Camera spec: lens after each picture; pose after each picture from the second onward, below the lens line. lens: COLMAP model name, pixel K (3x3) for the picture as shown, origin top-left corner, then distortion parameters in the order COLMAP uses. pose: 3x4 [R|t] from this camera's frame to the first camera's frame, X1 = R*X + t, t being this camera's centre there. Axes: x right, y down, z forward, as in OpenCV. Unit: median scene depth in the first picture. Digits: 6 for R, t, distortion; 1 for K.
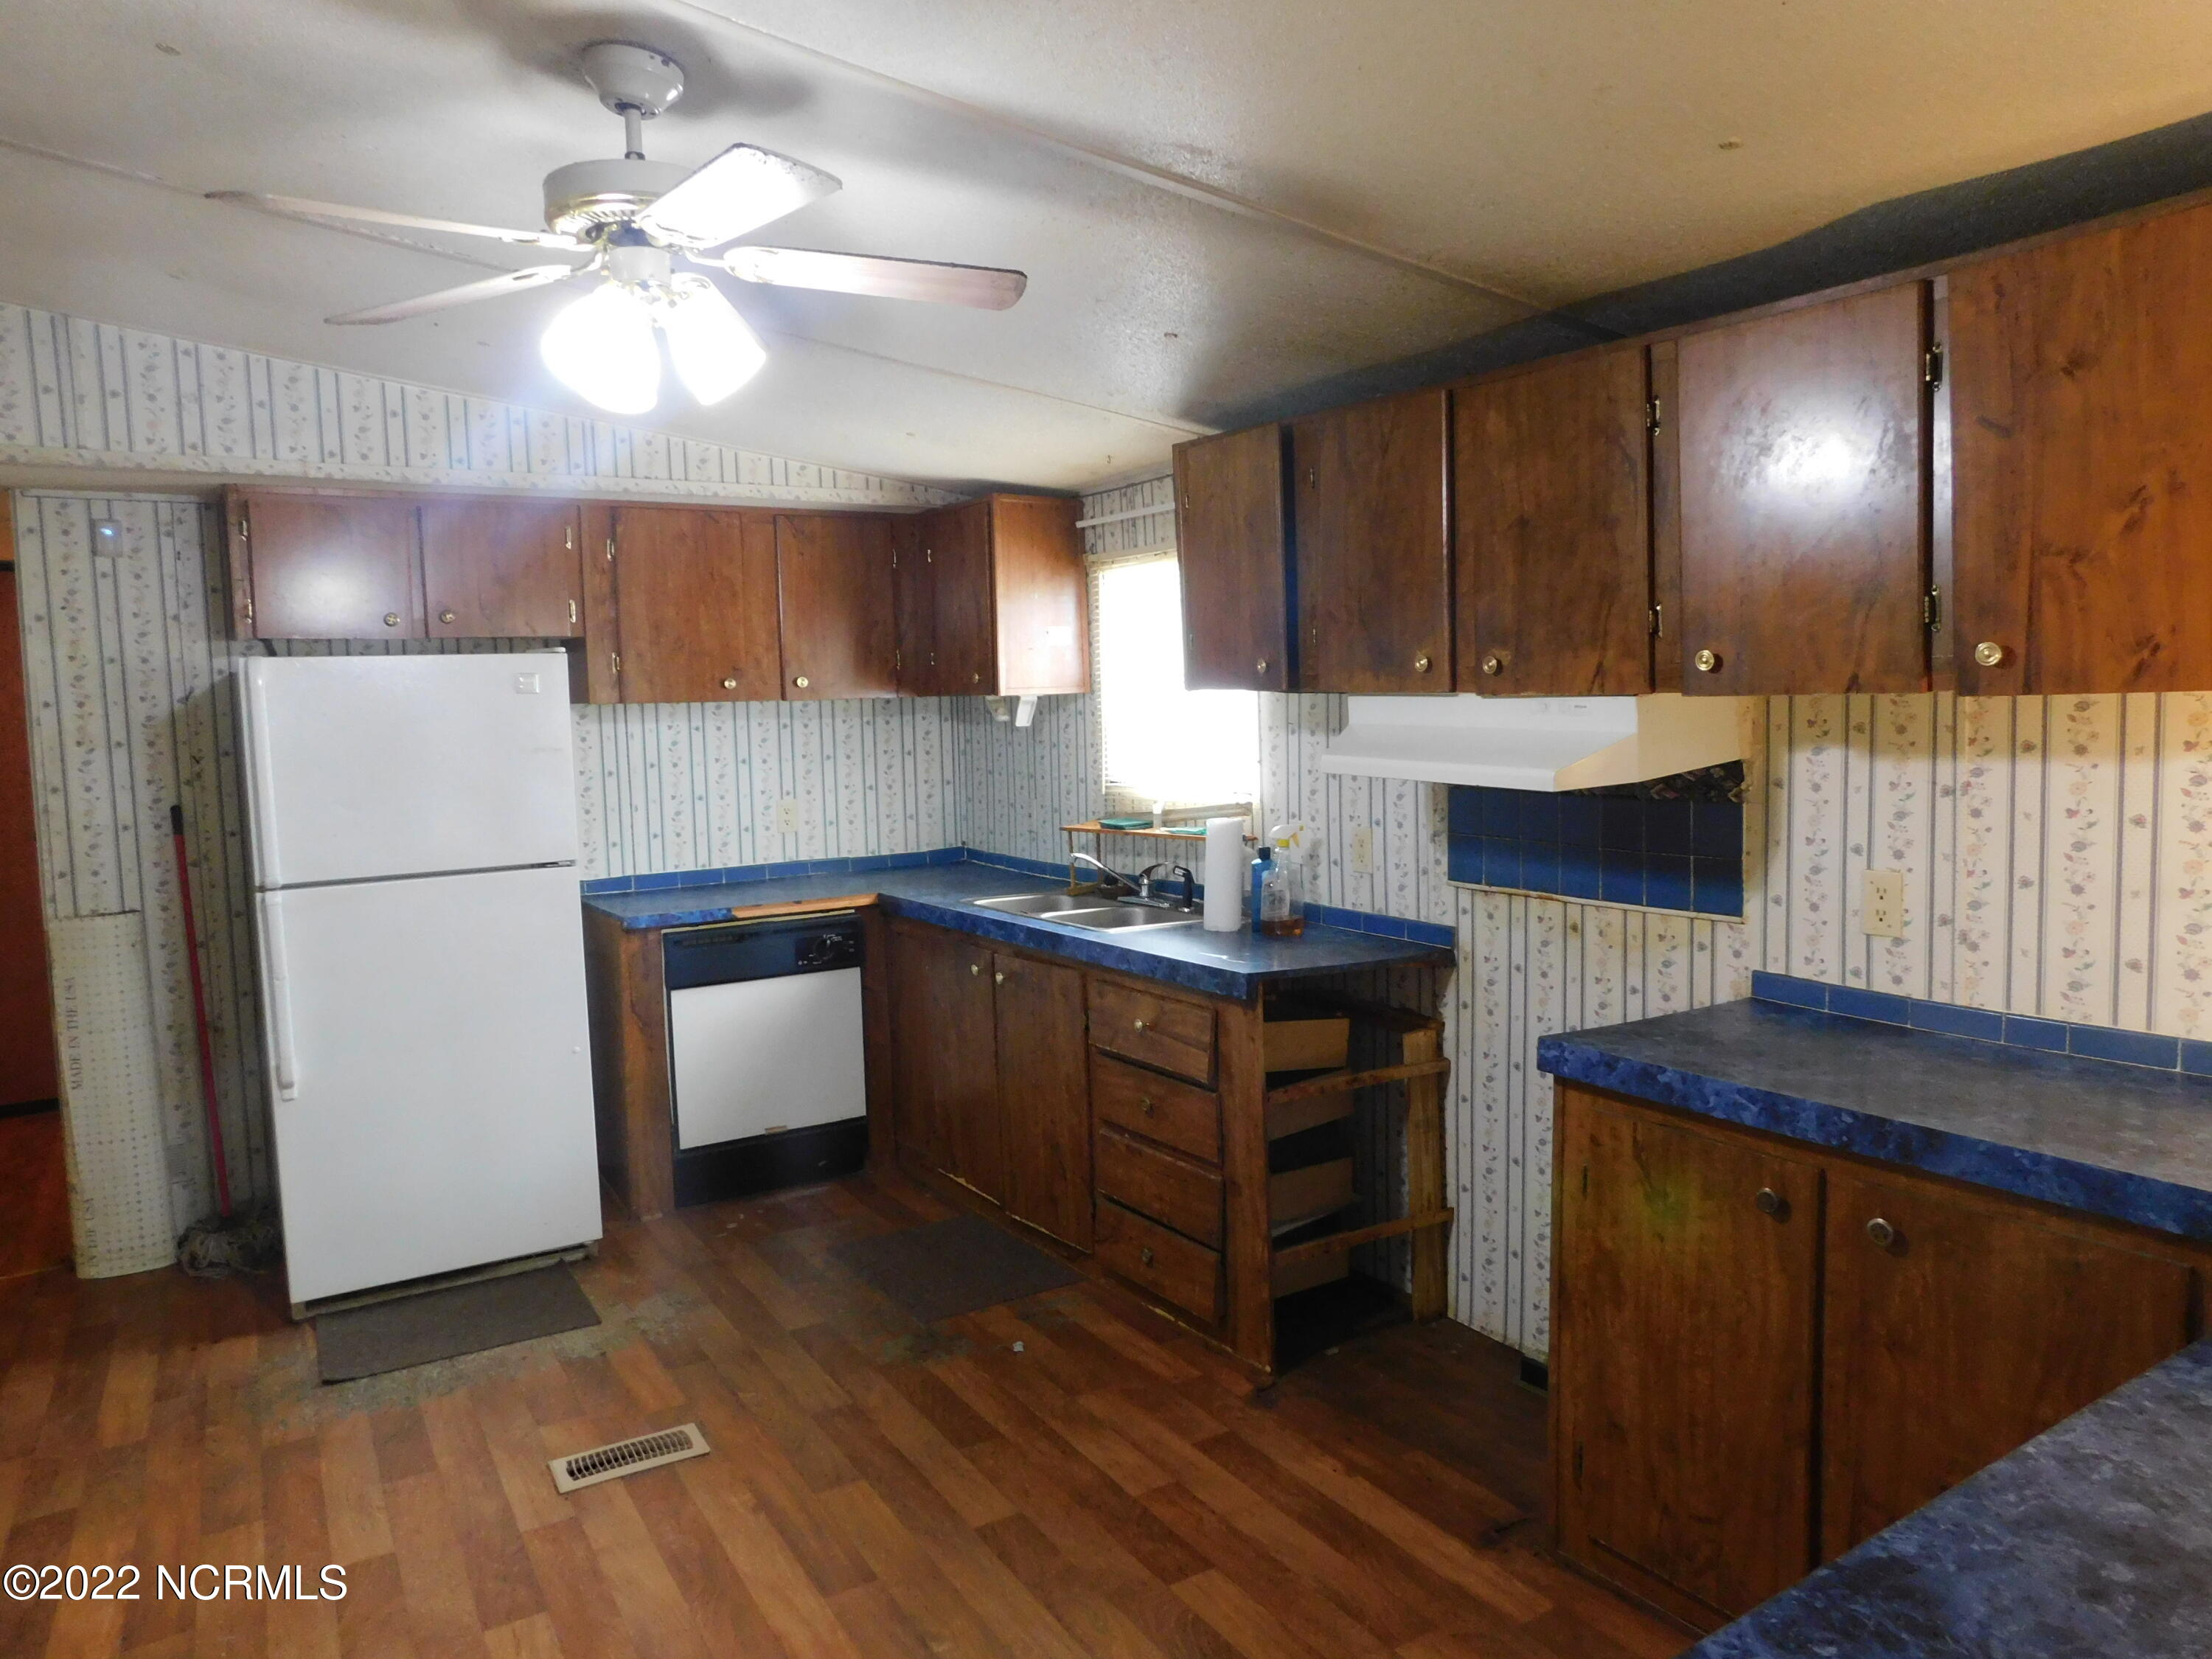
lens RADIAL K [[1459.0, 0, 1106.3], [0, 1459.0, 821.4], [0, 0, 1]] dist [-0.072155, 0.059325]
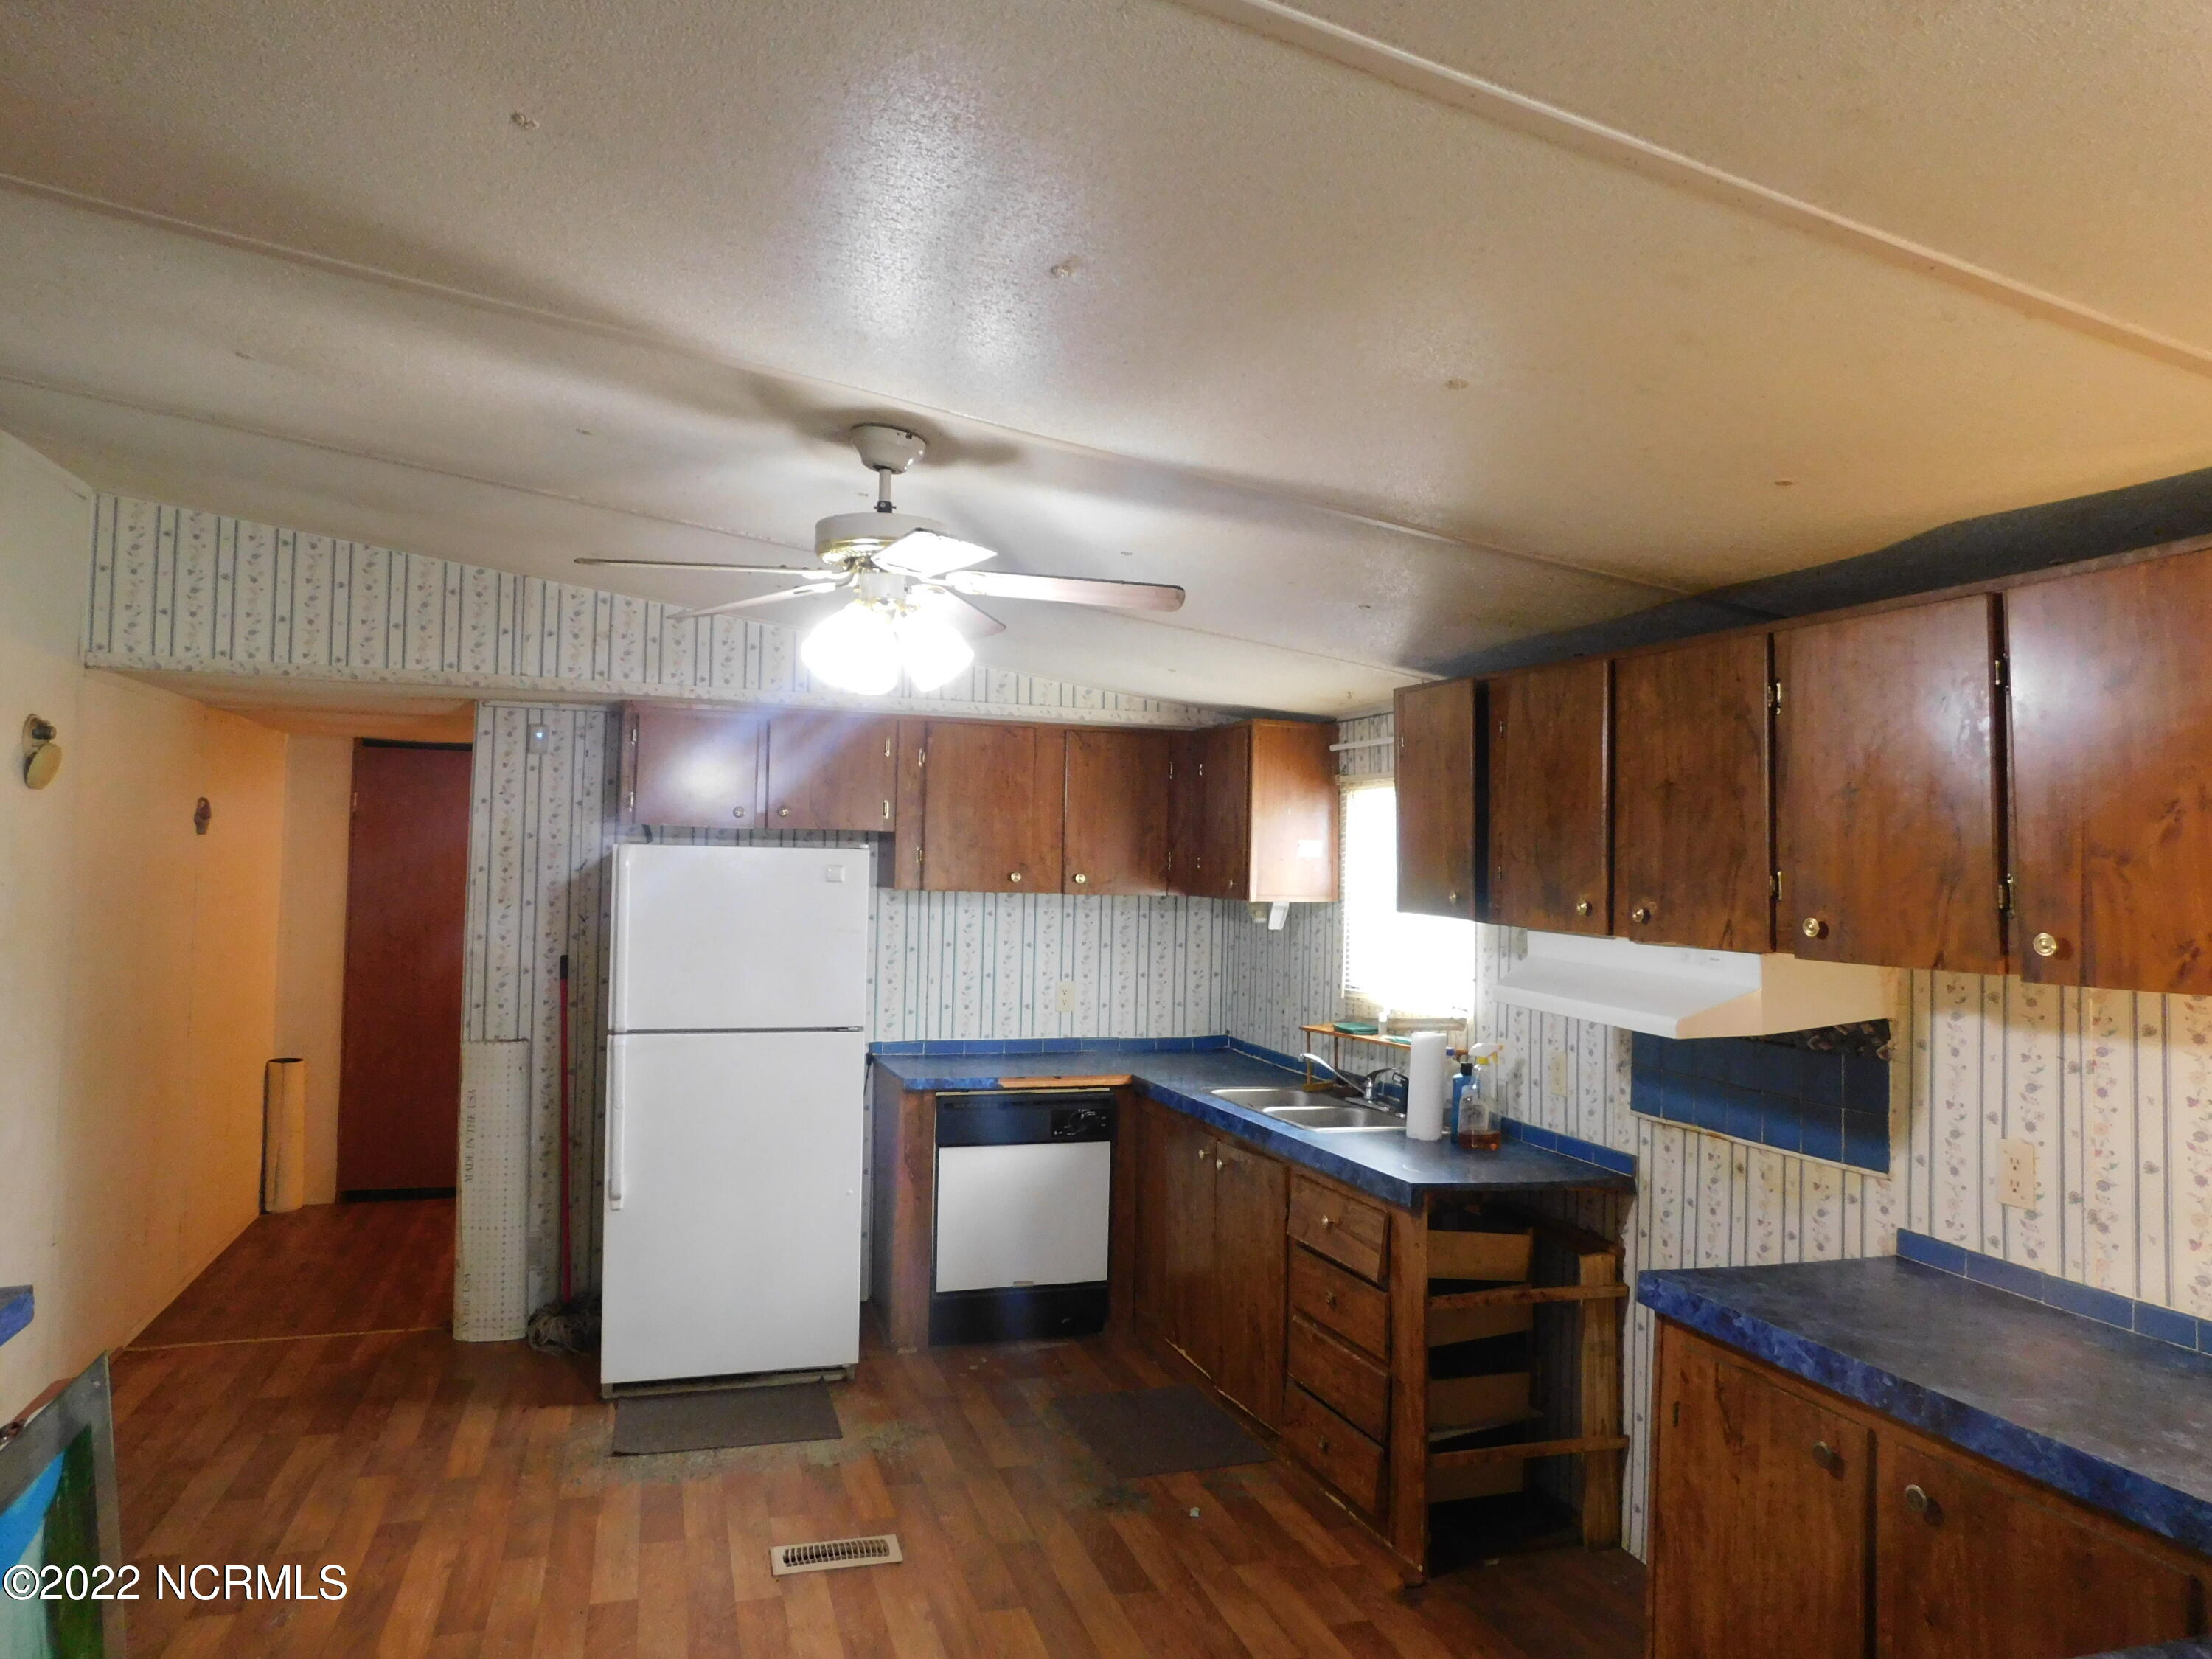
lens RADIAL K [[1459.0, 0, 1106.3], [0, 1459.0, 821.4], [0, 0, 1]] dist [-0.072155, 0.059325]
pose [[0.968118, 0.039287, -0.247396, 0.123065], [-0.067830, 0.991842, -0.107927, -0.028237], [0.241138, 0.121267, 0.962885, -0.114542]]
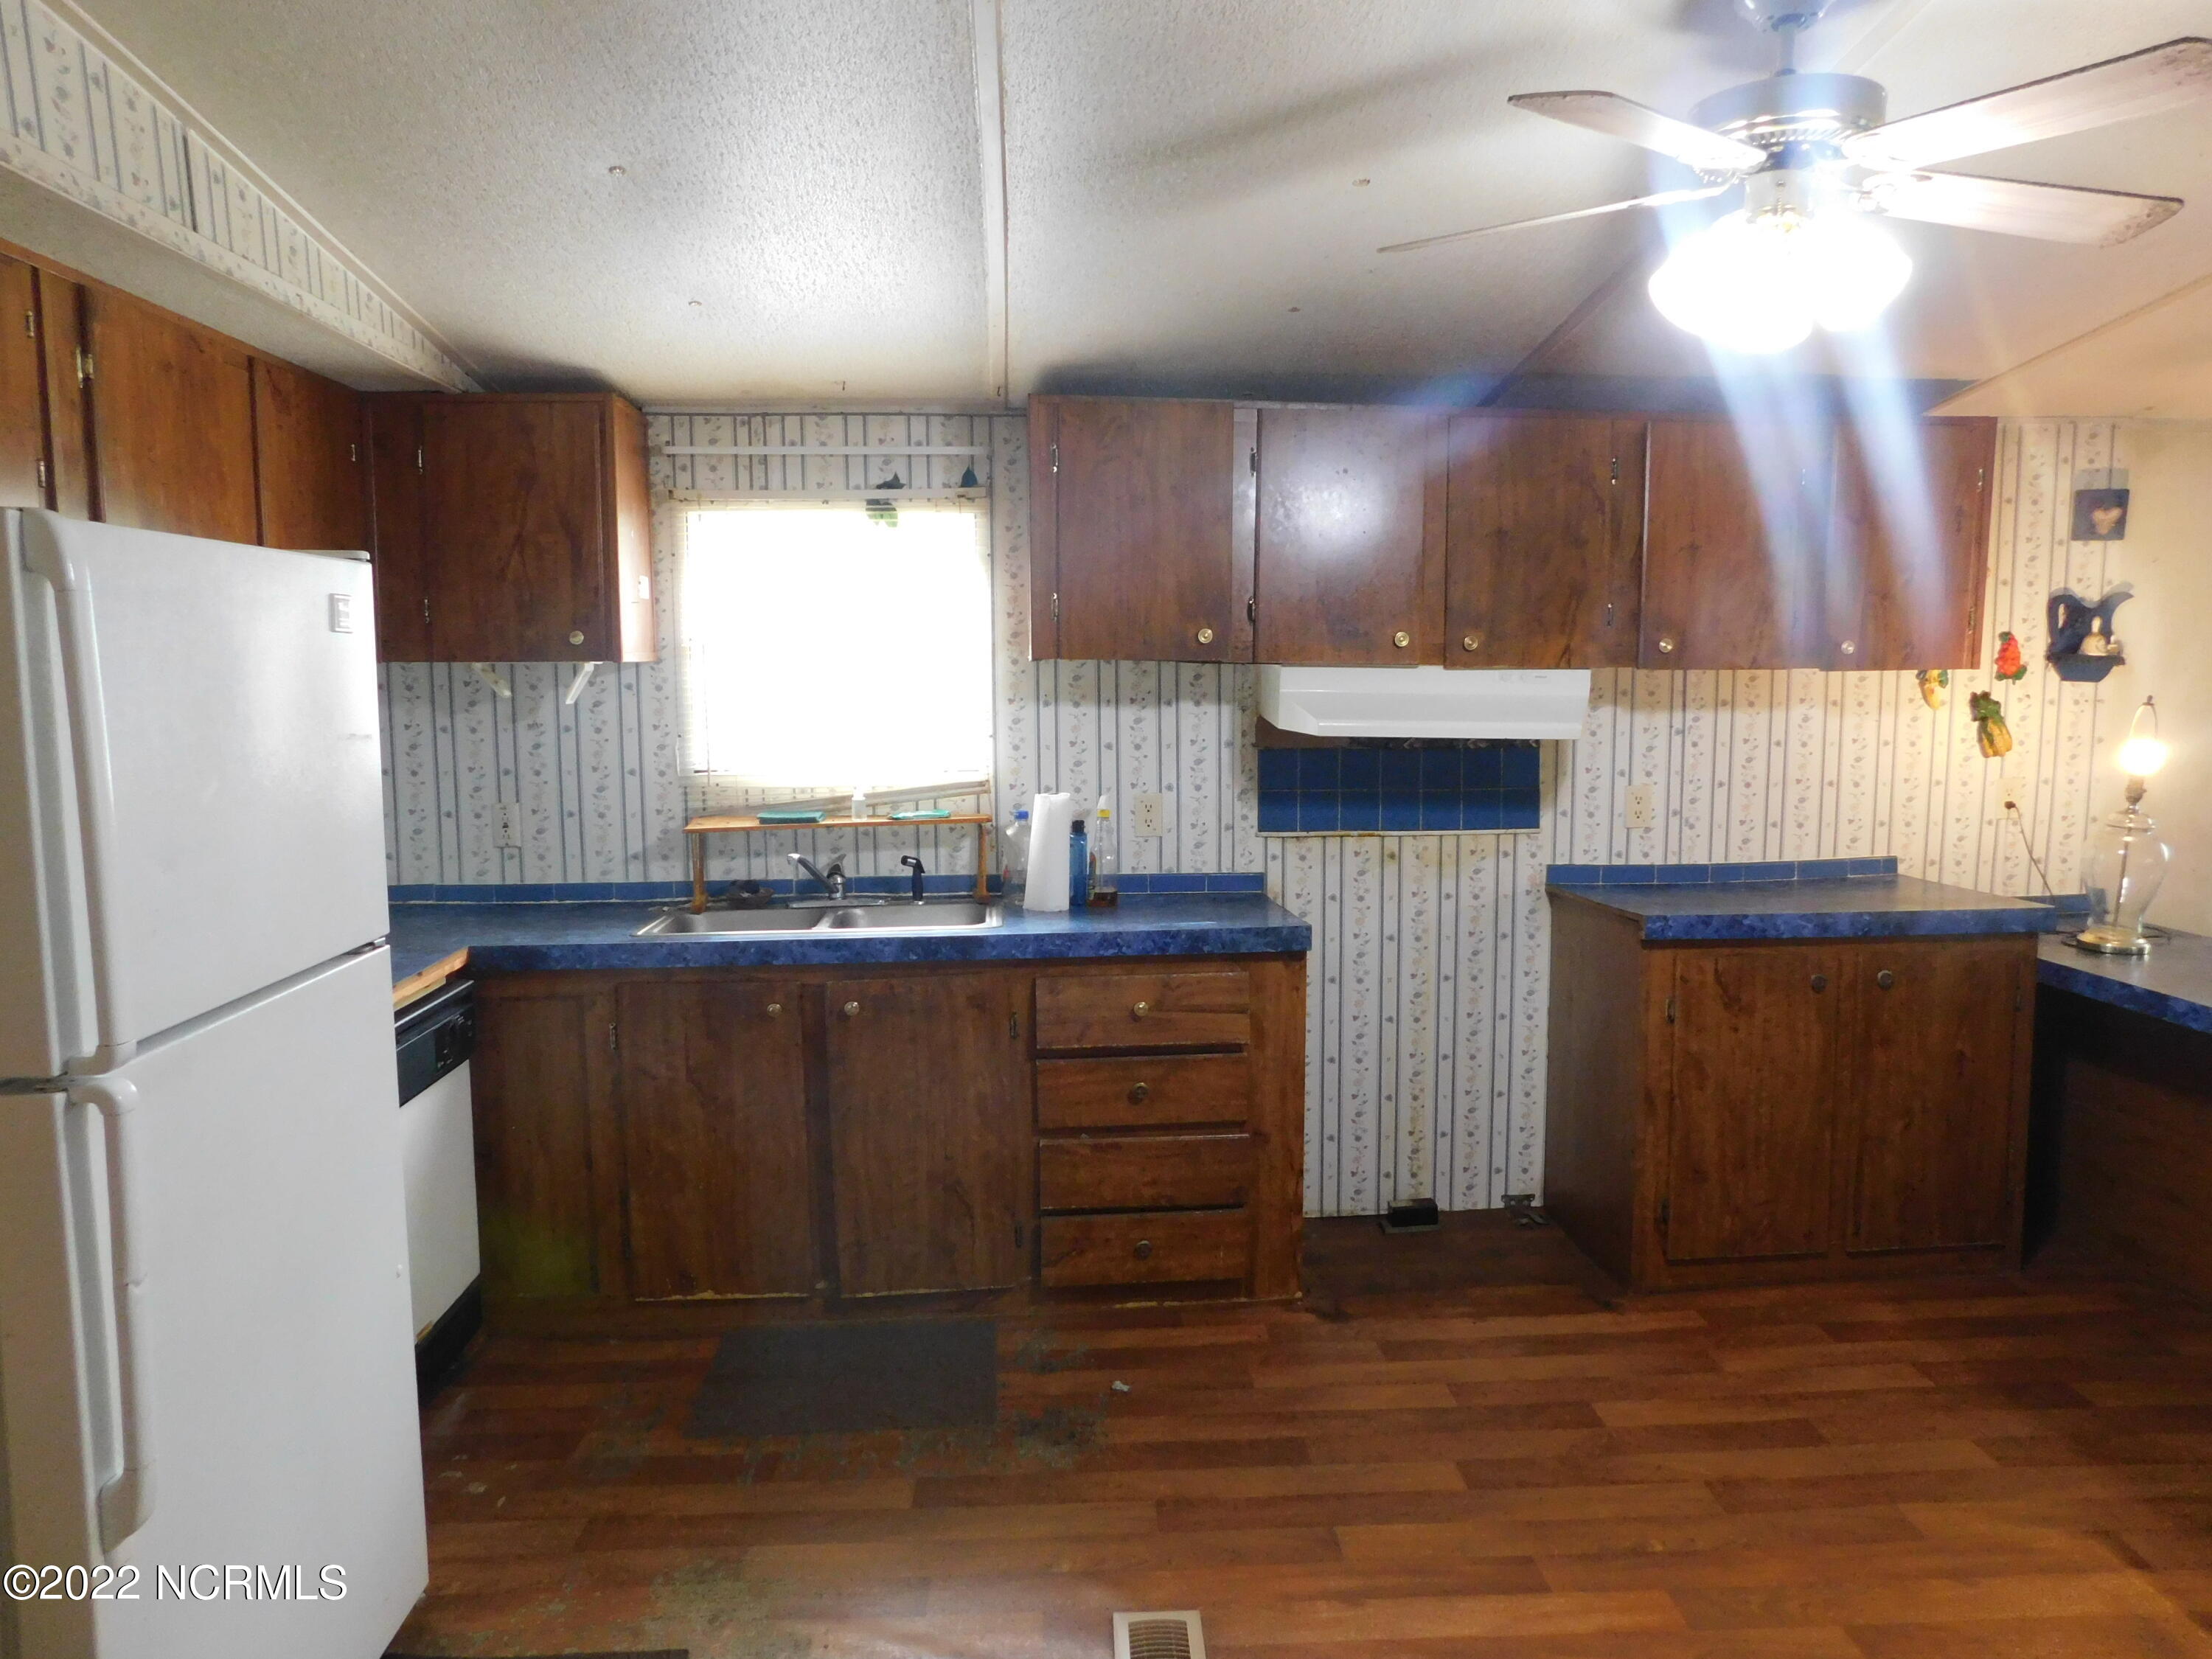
lens RADIAL K [[1459.0, 0, 1106.3], [0, 1459.0, 821.4], [0, 0, 1]] dist [-0.072155, 0.059325]
pose [[0.485497, -0.071641, 0.871298, -0.836751], [0.069203, 0.996659, 0.043388, -0.026063], [-0.871495, 0.039232, 0.488832, 0.565996]]
